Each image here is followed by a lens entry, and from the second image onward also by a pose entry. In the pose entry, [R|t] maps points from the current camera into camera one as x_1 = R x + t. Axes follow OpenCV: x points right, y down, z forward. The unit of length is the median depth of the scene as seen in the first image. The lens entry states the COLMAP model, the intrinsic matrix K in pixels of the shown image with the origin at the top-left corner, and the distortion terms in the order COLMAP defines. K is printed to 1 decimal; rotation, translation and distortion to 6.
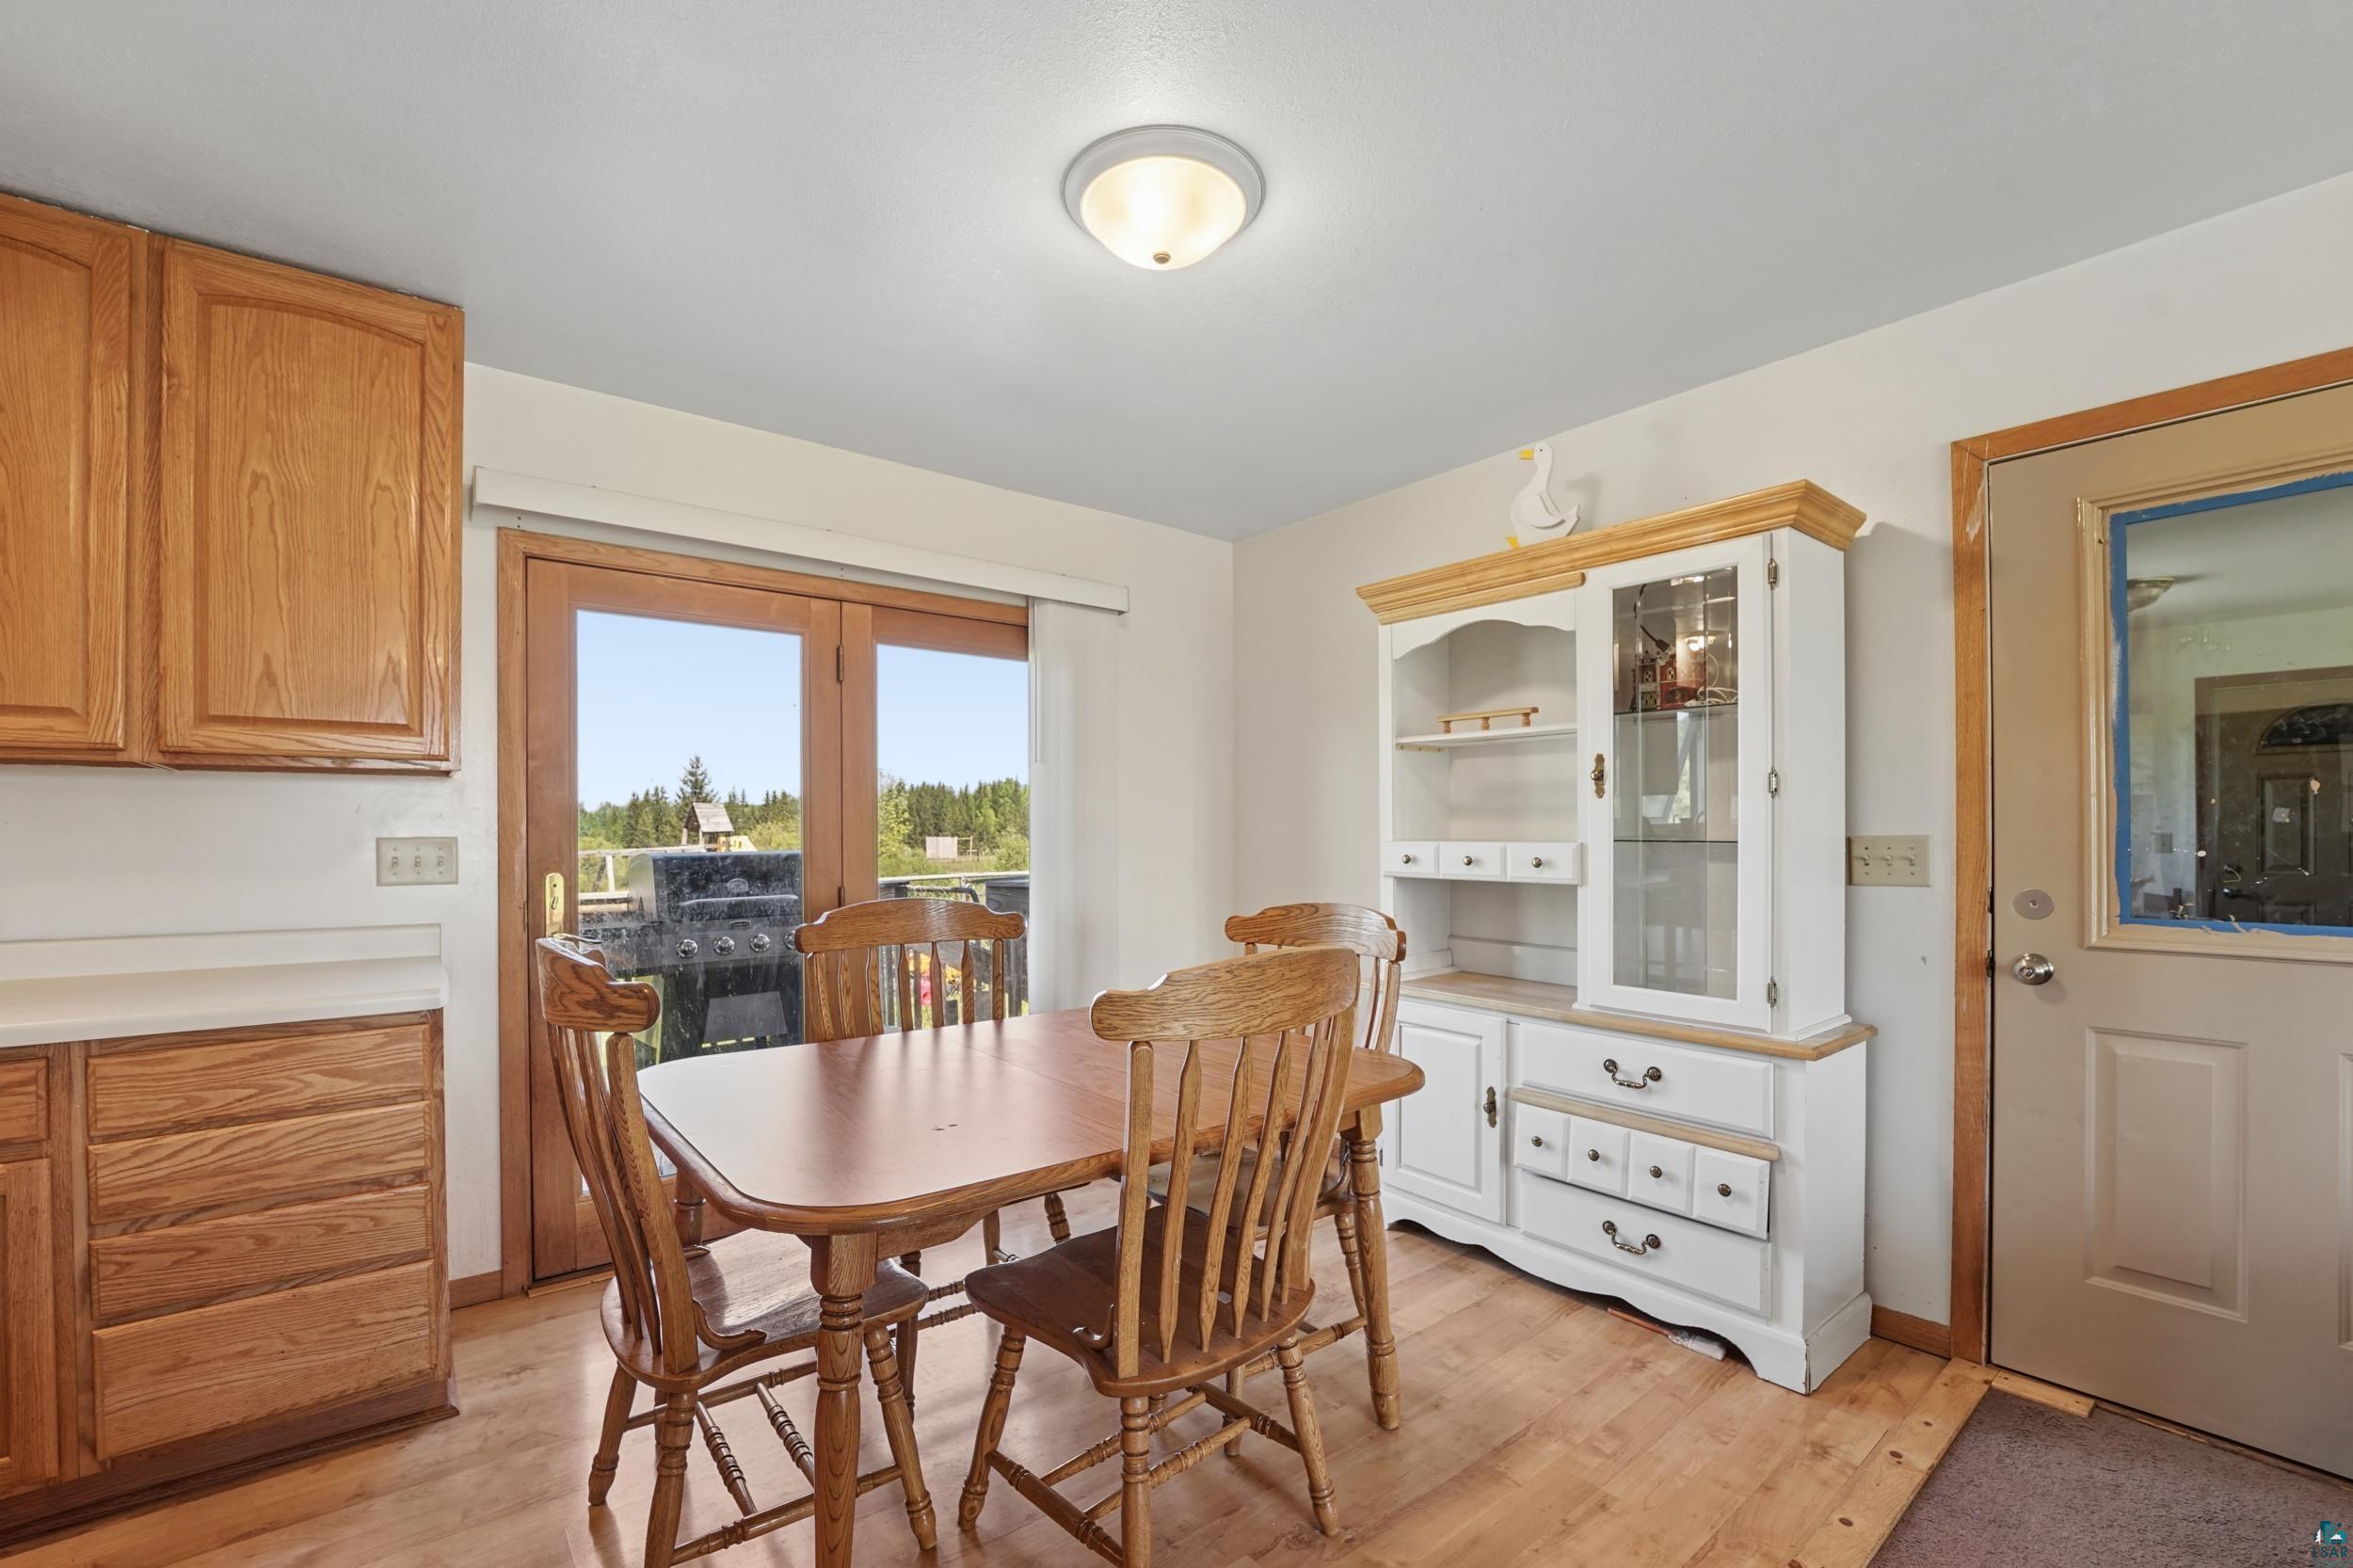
lens RADIAL K [[994.0, 0, 1169.8], [0, 994.0, 821.7], [0, 0, 1]] dist [-0.009739, -0.000493]
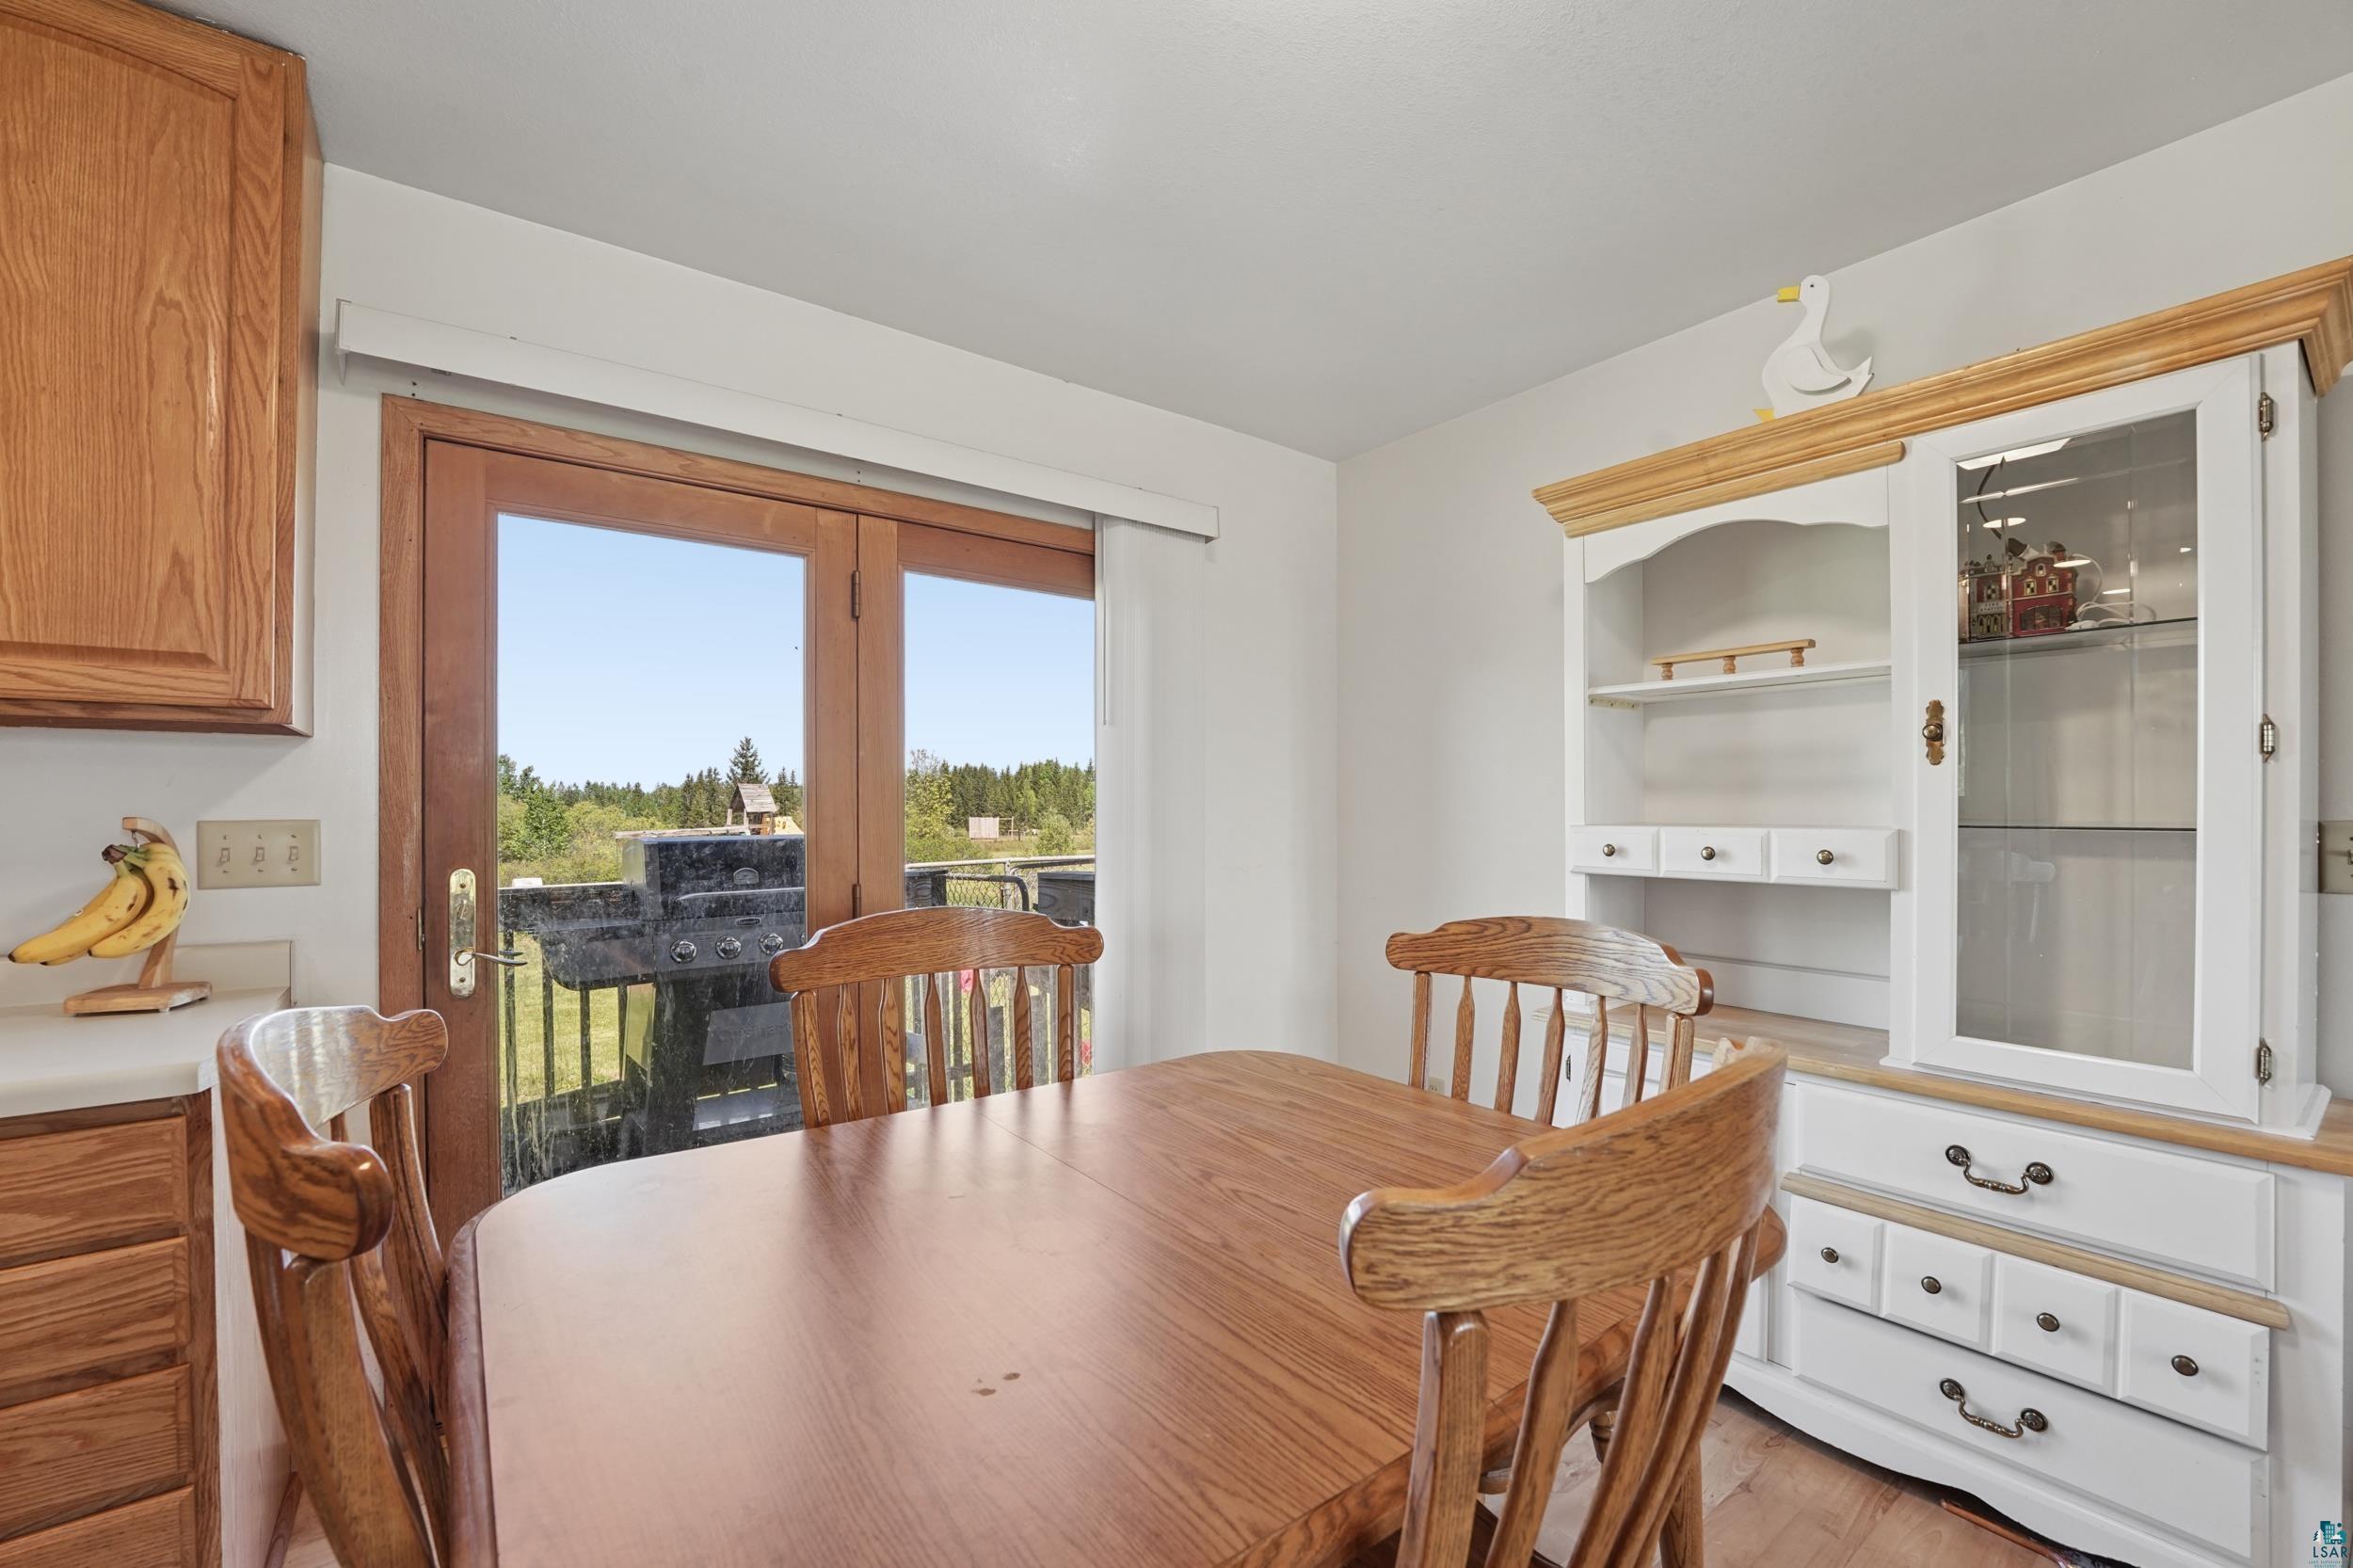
lens RADIAL K [[994.0, 0, 1179.5], [0, 994.0, 793.4], [0, 0, 1]] dist [-0.009739, -0.000493]
pose [[0.999508, -0.000003, -0.031369, -0.070612], [-0.000280, 0.999959, -0.009003, 0.002310], [0.031368, 0.009007, 0.999467, 0.296773]]
